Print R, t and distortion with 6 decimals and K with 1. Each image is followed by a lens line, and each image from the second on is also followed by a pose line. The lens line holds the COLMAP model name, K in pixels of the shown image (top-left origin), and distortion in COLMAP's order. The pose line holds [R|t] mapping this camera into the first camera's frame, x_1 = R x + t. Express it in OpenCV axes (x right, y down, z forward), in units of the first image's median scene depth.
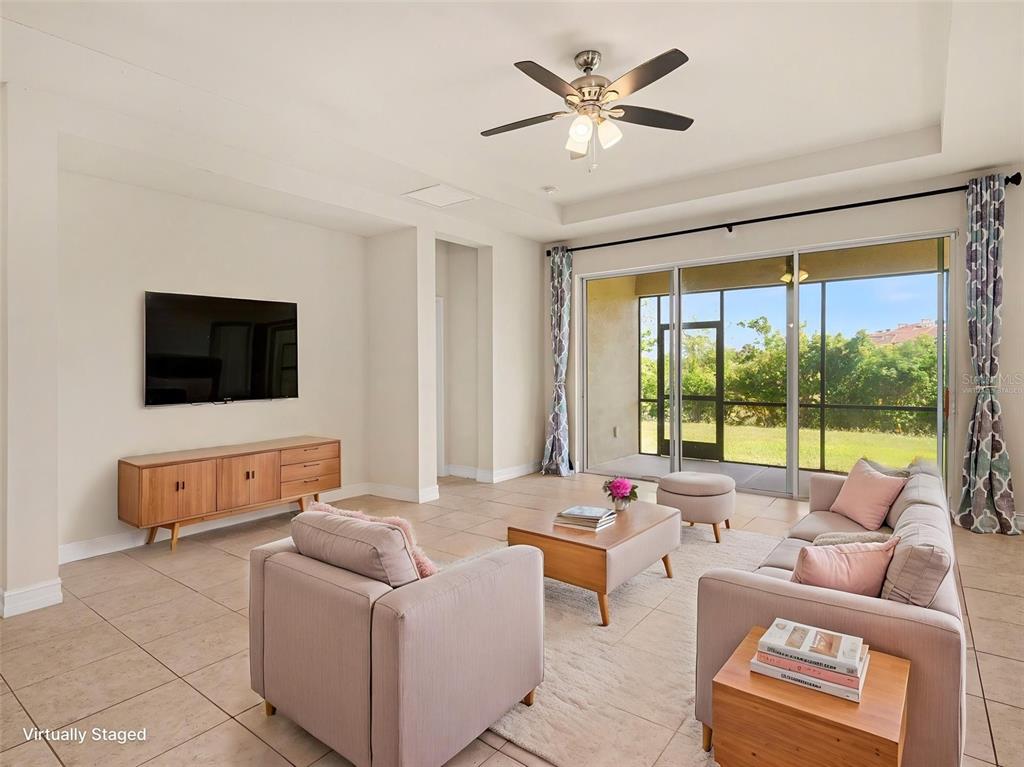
lens RADIAL K [[543.8, 0, 507.7], [0, 543.8, 380.2], [0, 0, 1]] dist [0.000824, -0.001454]
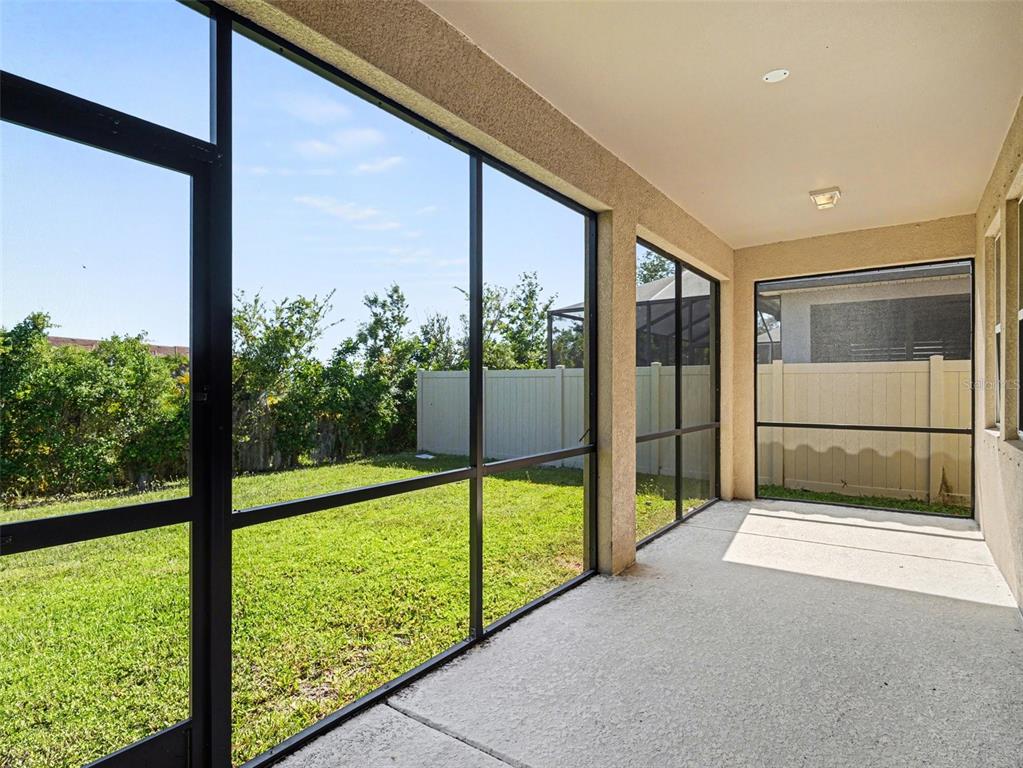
lens RADIAL K [[543.3, 0, 507.2], [0, 543.3, 380.7], [0, 0, 1]] dist [0.000824, -0.001454]
pose [[-0.025246, 0.018817, 0.999504, 0.210550], [0.022112, 0.999589, -0.018260, -0.008409], [-0.999437, 0.021640, -0.025651, 1.098687]]
